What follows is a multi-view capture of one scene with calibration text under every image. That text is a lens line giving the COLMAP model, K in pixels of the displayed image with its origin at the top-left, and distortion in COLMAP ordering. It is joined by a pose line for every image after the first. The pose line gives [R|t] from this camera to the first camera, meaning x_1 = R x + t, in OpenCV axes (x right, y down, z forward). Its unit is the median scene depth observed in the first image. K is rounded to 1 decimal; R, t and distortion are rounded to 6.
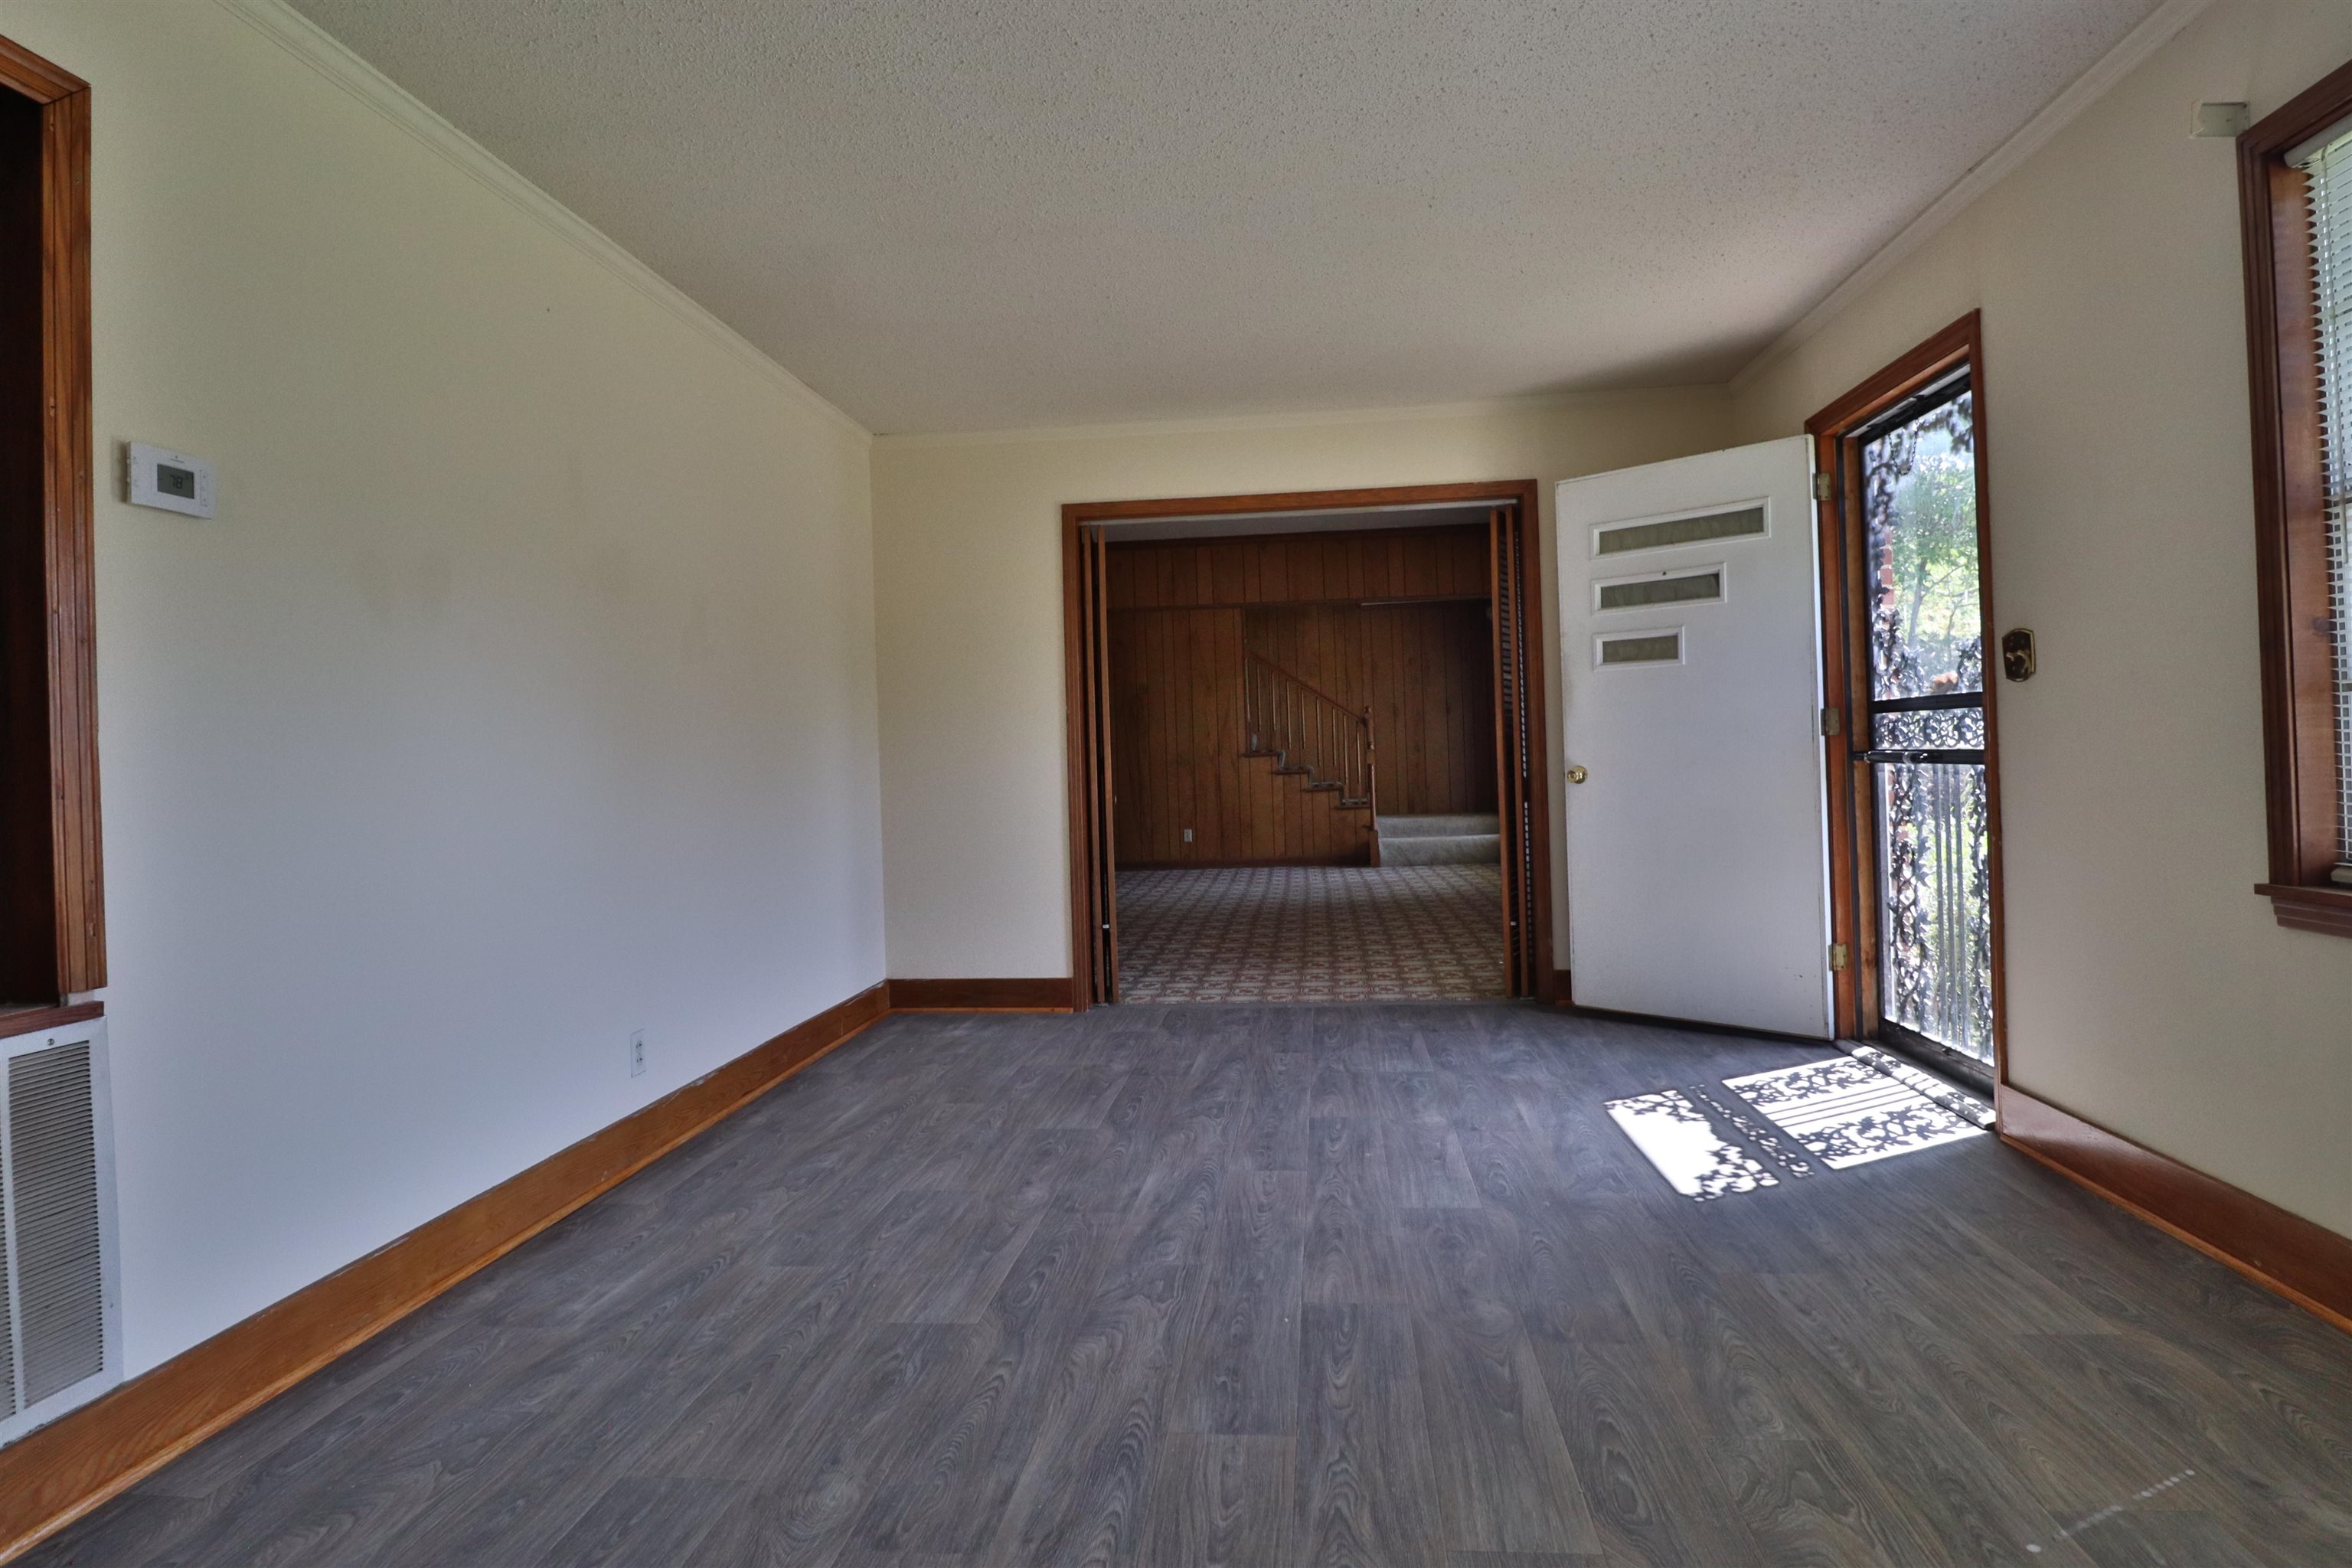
lens RADIAL K [[1216.1, 0, 1195.7], [0, 1216.1, 746.9], [0, 0, 1]] dist [0.003546, -0.015098]
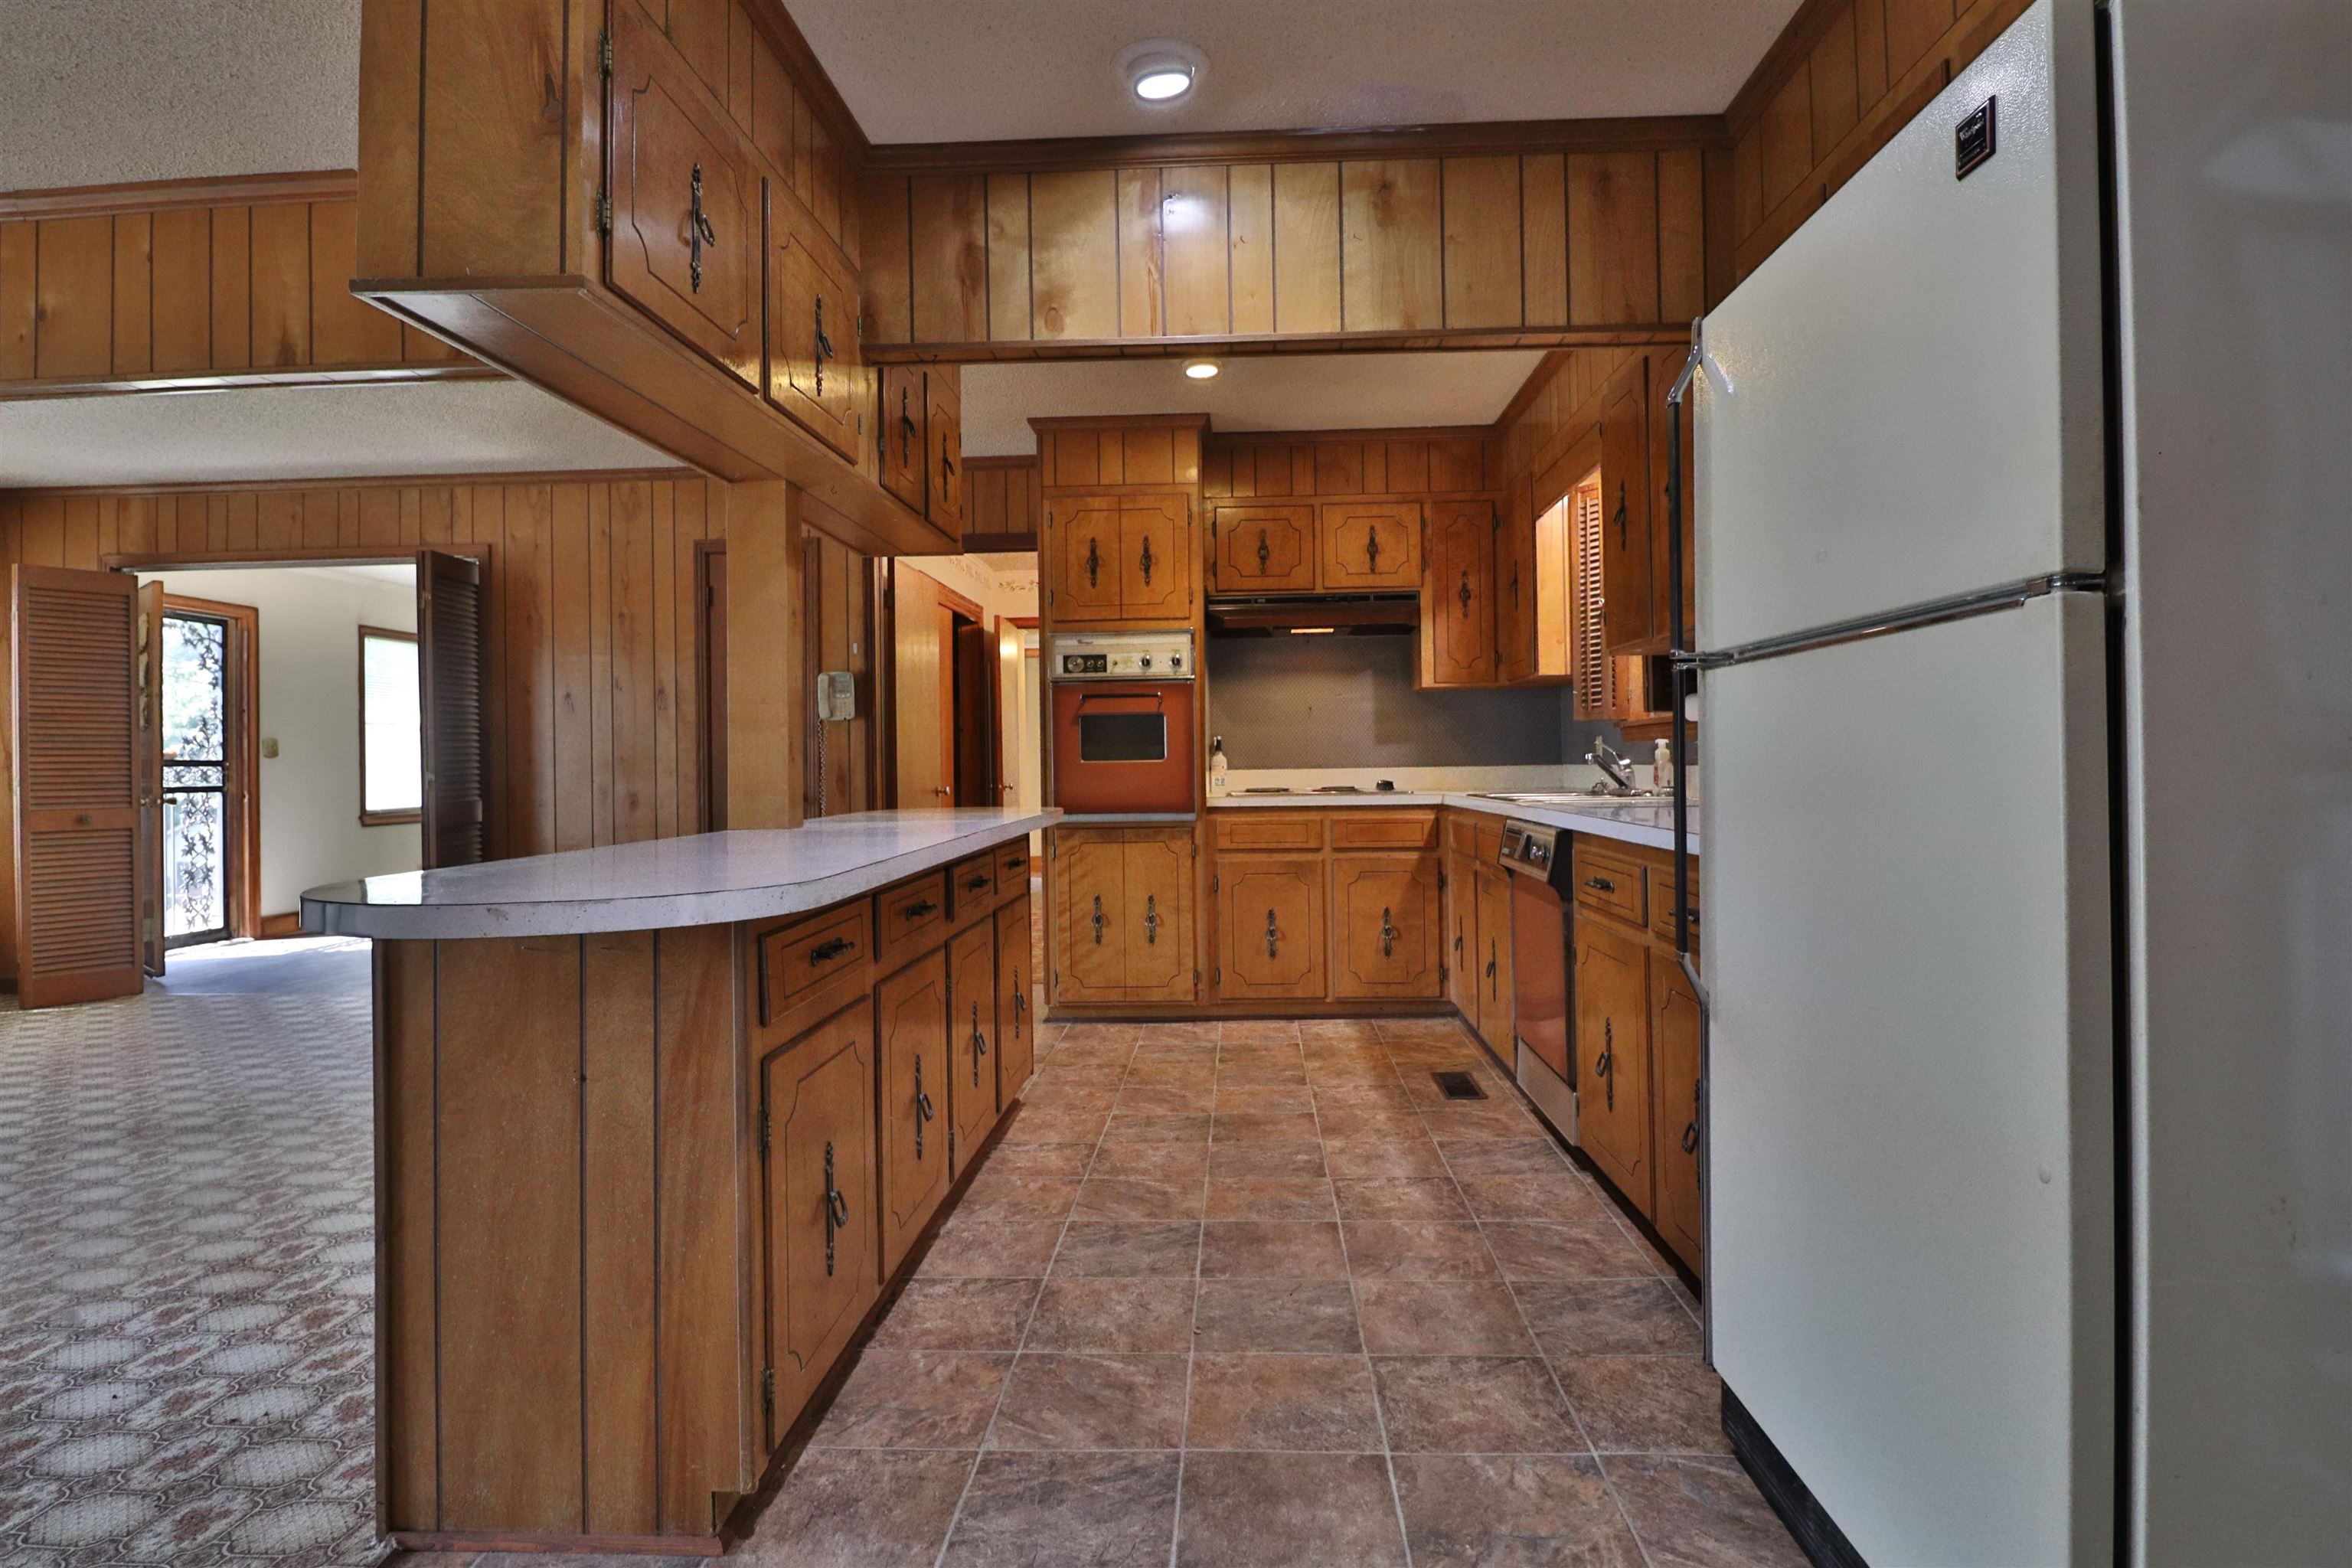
lens RADIAL K [[1215.2, 0, 1191.5], [0, 1215.2, 750.1], [0, 0, 1]] dist [-0.000318, -0.012357]
pose [[-0.997725, 0.045214, -0.050004, -1.056988], [0.046147, 0.998779, -0.017654, 0.059654], [0.049144, -0.019922, -0.998593, 3.357062]]
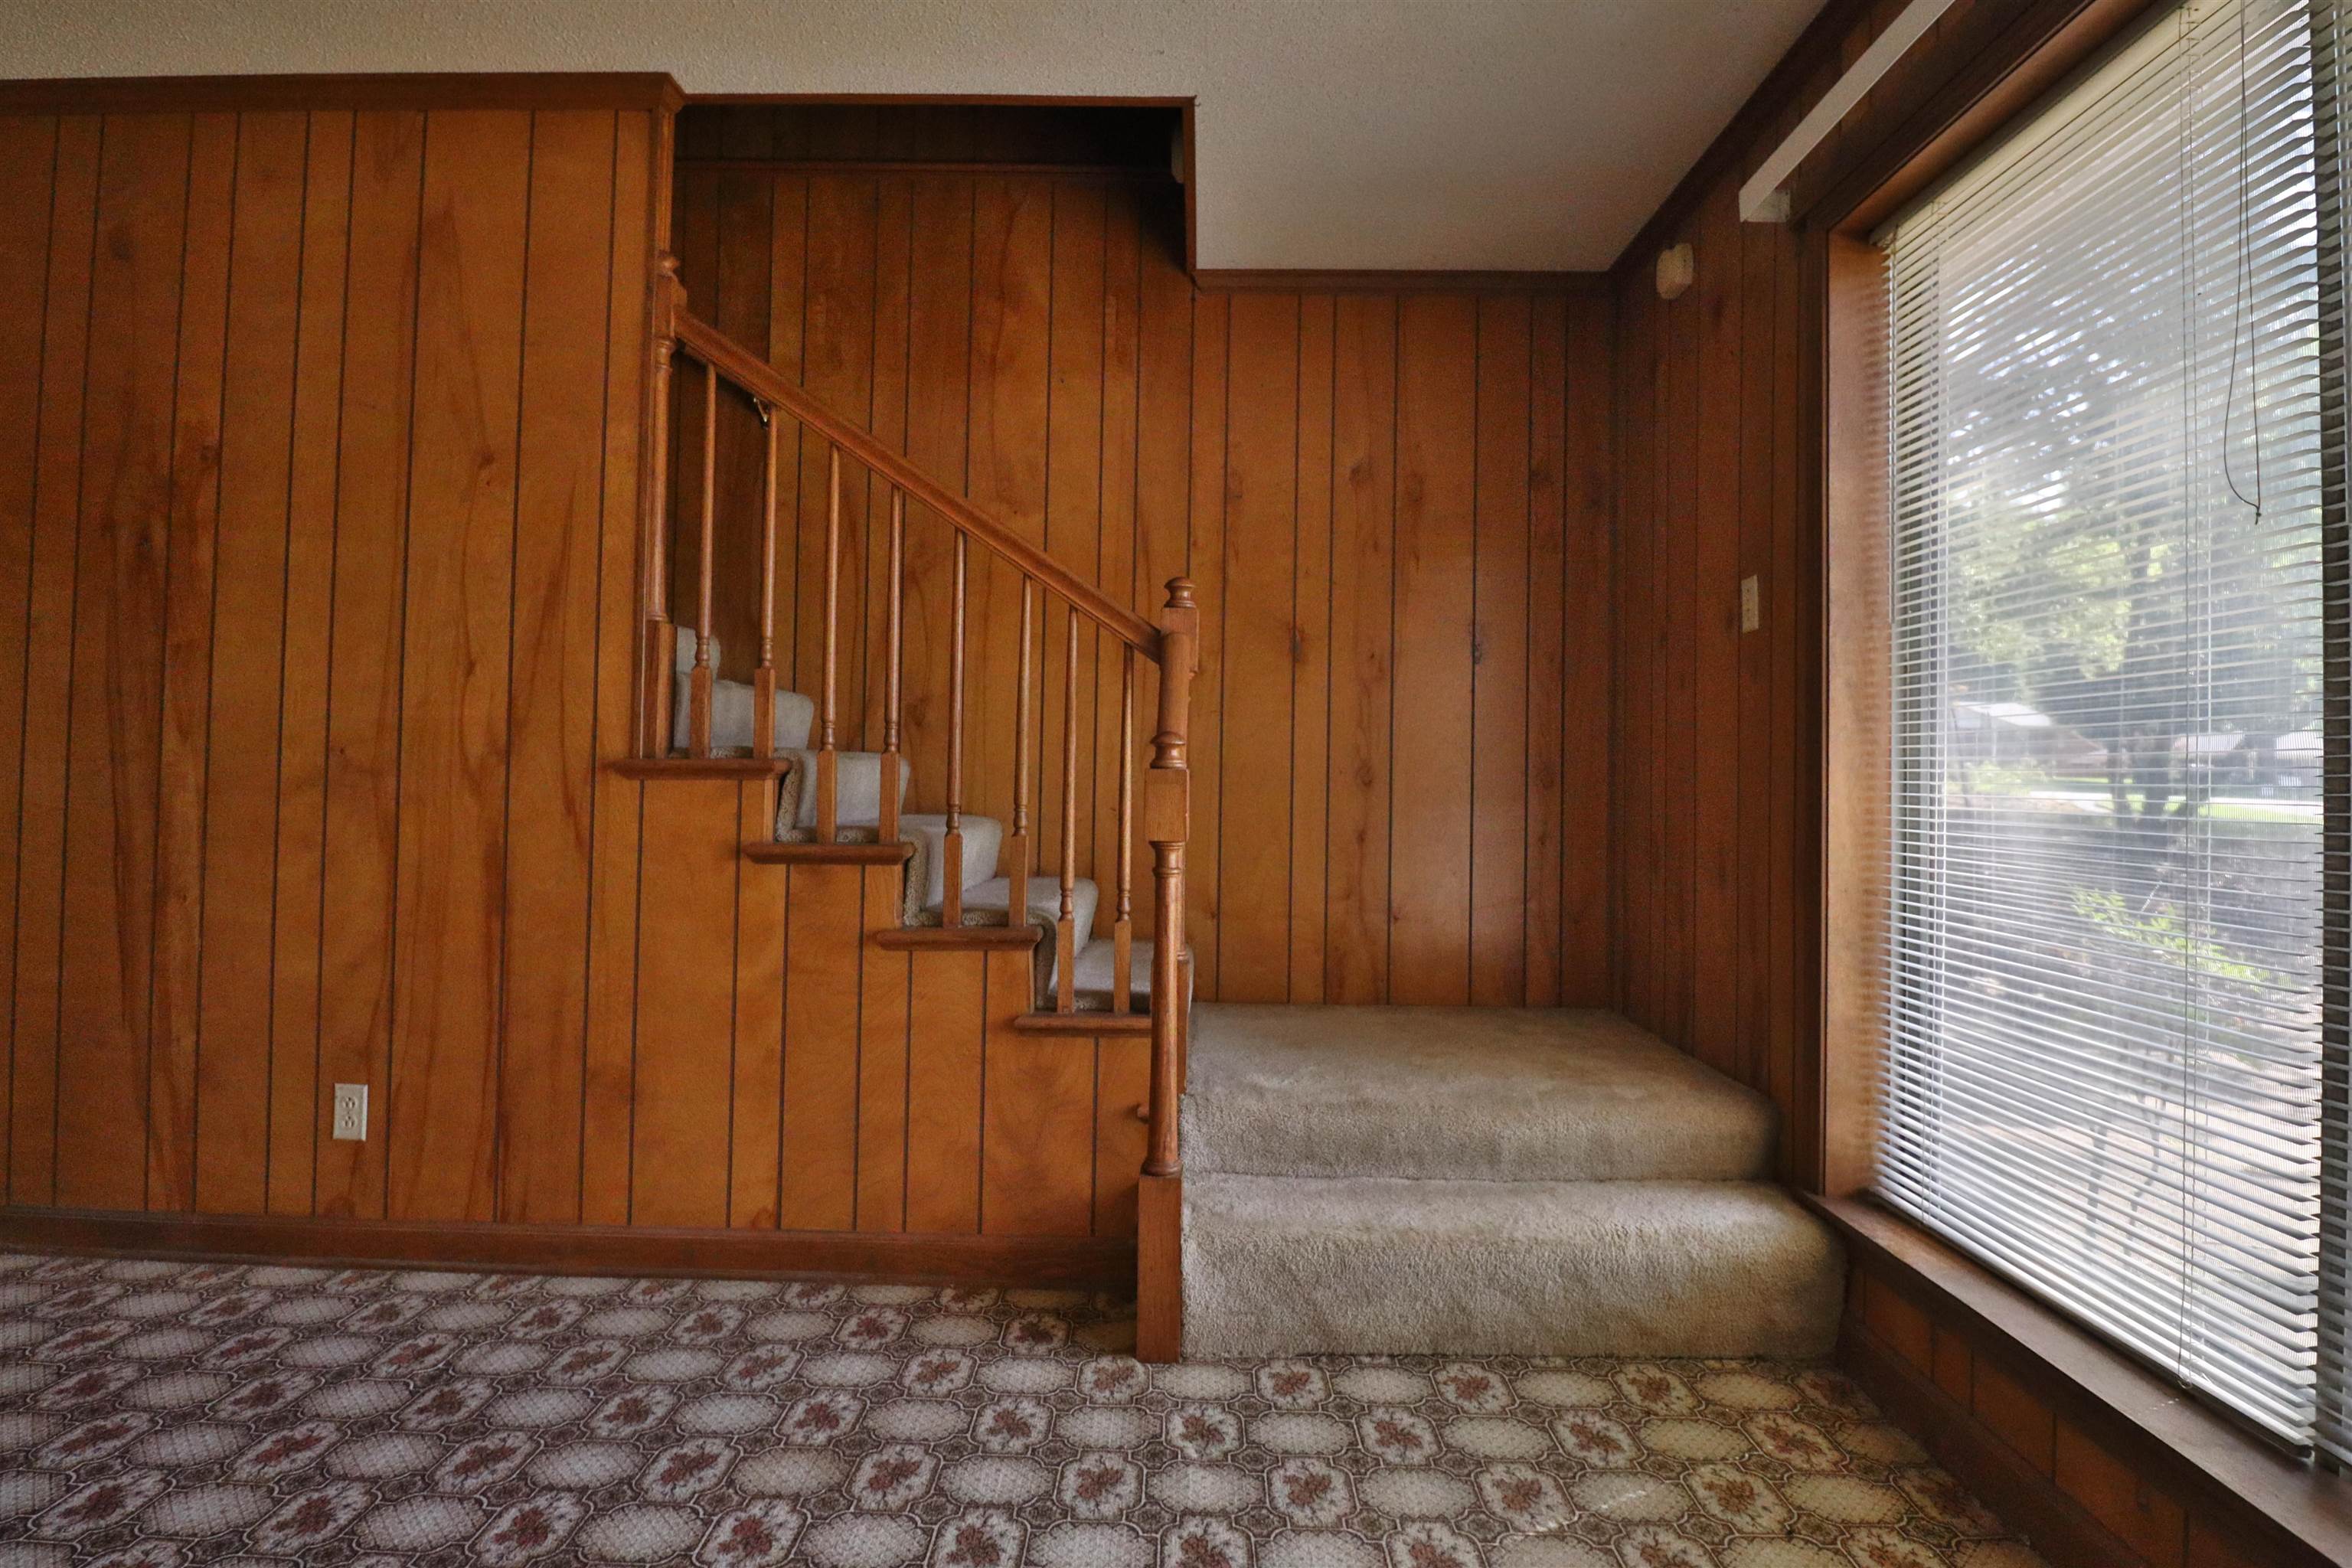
lens RADIAL K [[1284.5, 0, 1205.3], [0, 1284.5, 741.2], [0, 0, 1]] dist [-0.016649, -0.001617]
pose [[0.995490, 0.053814, 0.078122, 0.431658], [-0.051876, 0.998298, -0.026634, 0.010902], [-0.079422, 0.022461, 0.996588, 2.554798]]
